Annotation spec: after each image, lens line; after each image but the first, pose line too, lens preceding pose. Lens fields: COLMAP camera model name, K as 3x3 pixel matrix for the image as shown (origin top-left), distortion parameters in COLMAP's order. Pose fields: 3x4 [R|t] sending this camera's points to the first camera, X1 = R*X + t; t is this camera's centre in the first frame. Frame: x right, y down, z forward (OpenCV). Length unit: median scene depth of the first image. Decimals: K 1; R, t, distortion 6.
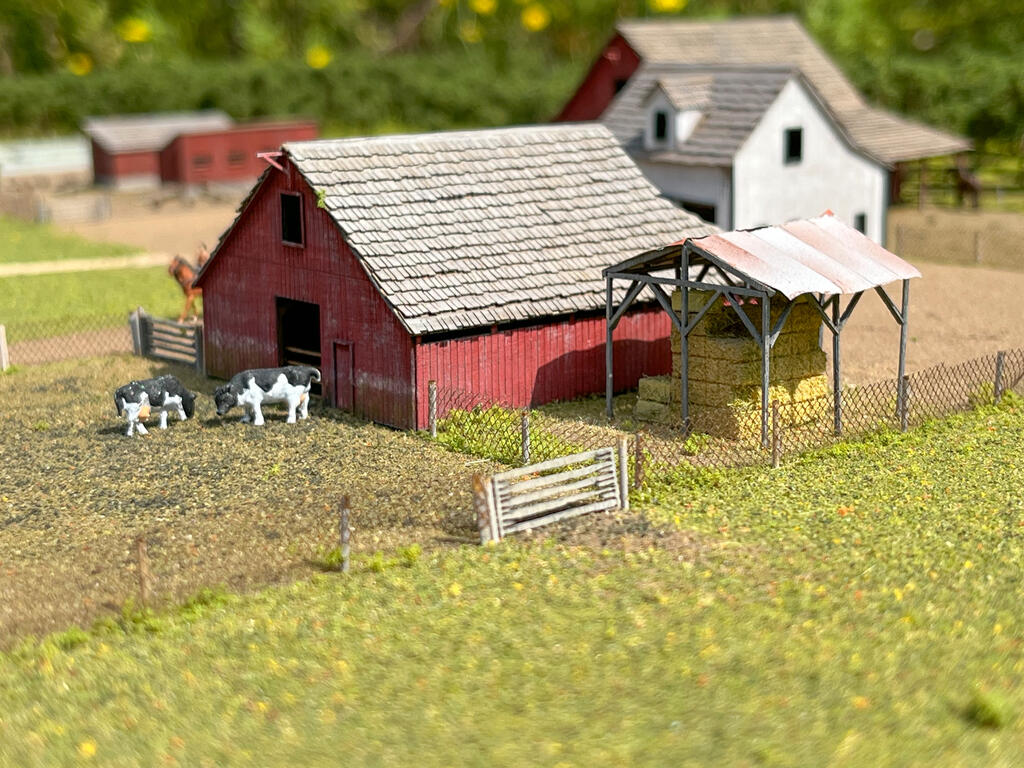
lens RADIAL K [[1818.0, 0, 512.0], [0, 1818.0, 384.0], [0, 0, 1]] dist [-0.030446, -0.085903]
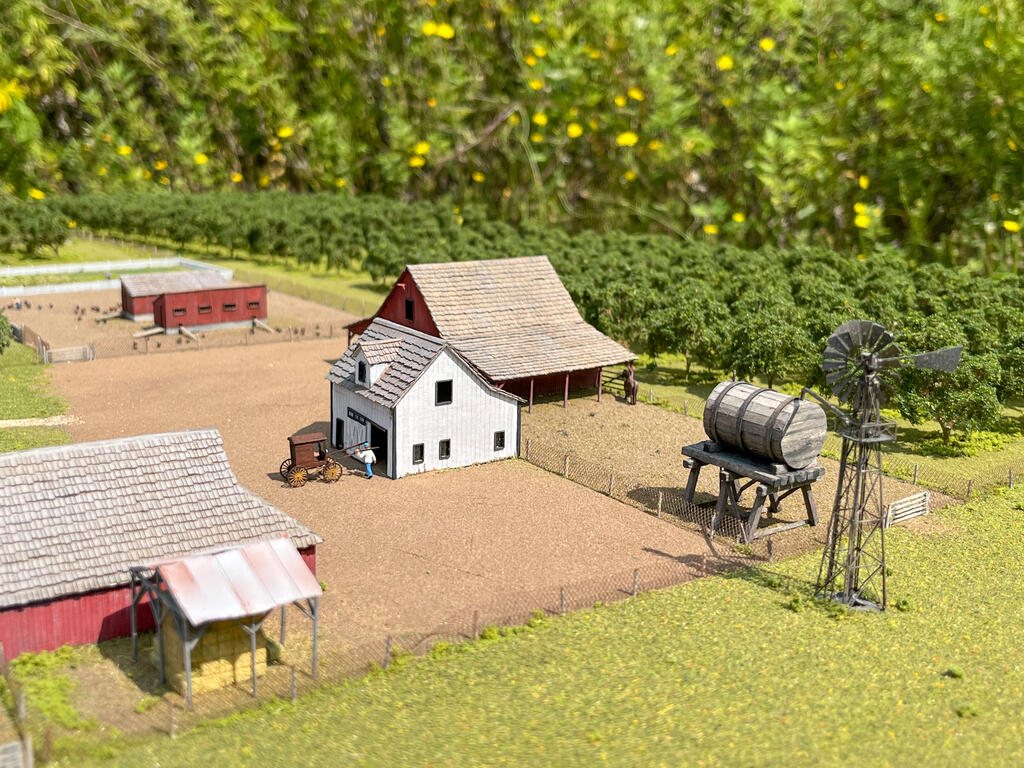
lens RADIAL K [[1212.1, 0, 512.0], [0, 1212.1, 384.0], [0, 0, 1]] dist [0.105466, -0.400424]
pose [[0.995289, 0.063823, -0.072984, 0.406085], [-0.061247, 0.997436, 0.037014, -0.255651], [0.075160, -0.032370, 0.996646, 0.003474]]
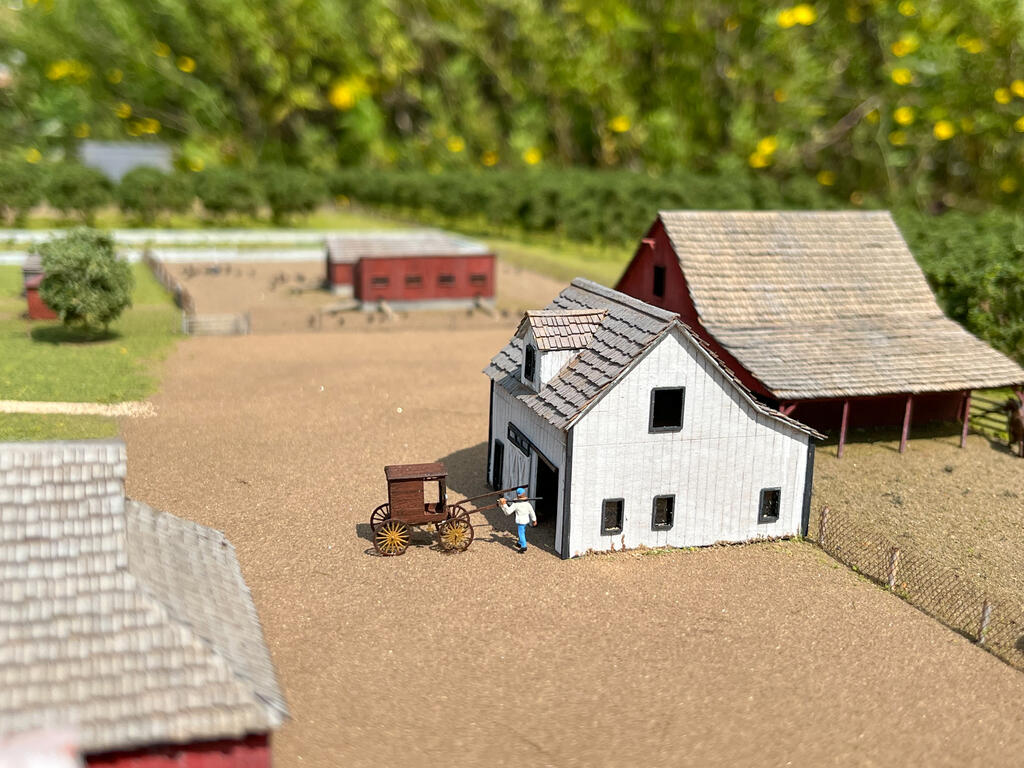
lens RADIAL K [[1212.1, 0, 512.0], [0, 1212.1, 384.0], [0, 0, 1]] dist [0.105466, -0.400424]
pose [[0.931230, 0.131588, -0.339846, 0.393582], [-0.122914, 0.991302, 0.047030, -0.228539], [0.343079, -0.002023, 0.939304, 0.655678]]
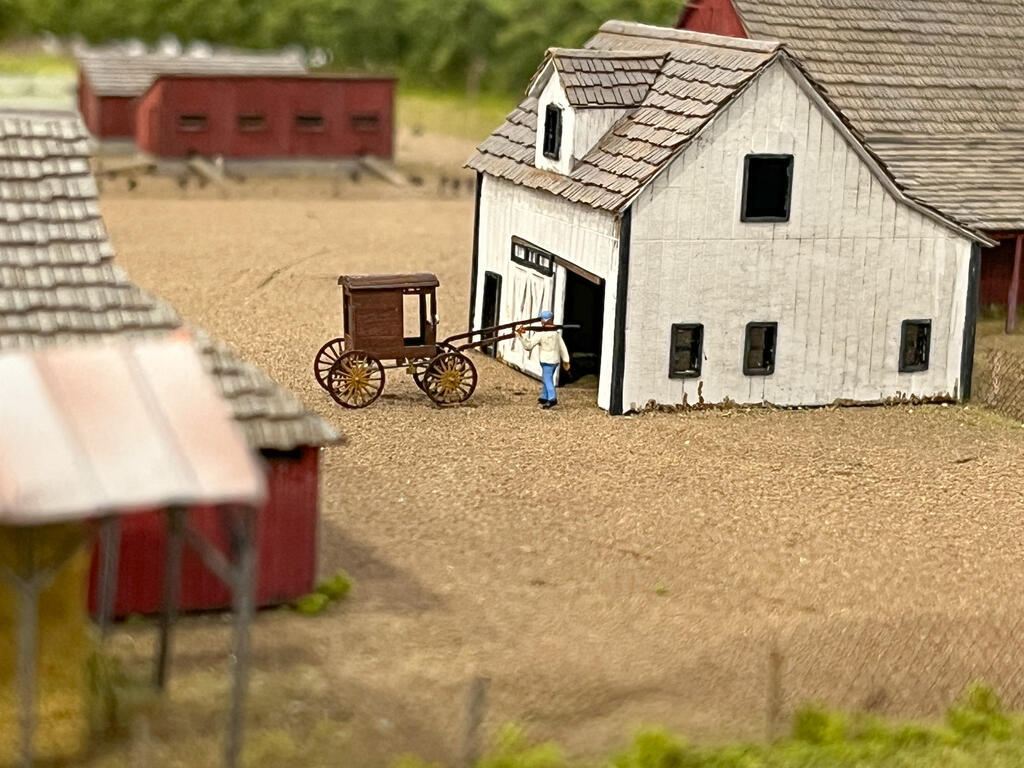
lens RADIAL K [[2510.2, 0, 557.7], [0, 2510.2, 385.2], [0, 0, 1]] dist [0.211472, -0.466258]
pose [[0.961803, 0.115926, -0.247985, 0.415284], [-0.121865, 0.992509, -0.008680, -0.082521], [0.245121, 0.038569, 0.968725, 0.353087]]
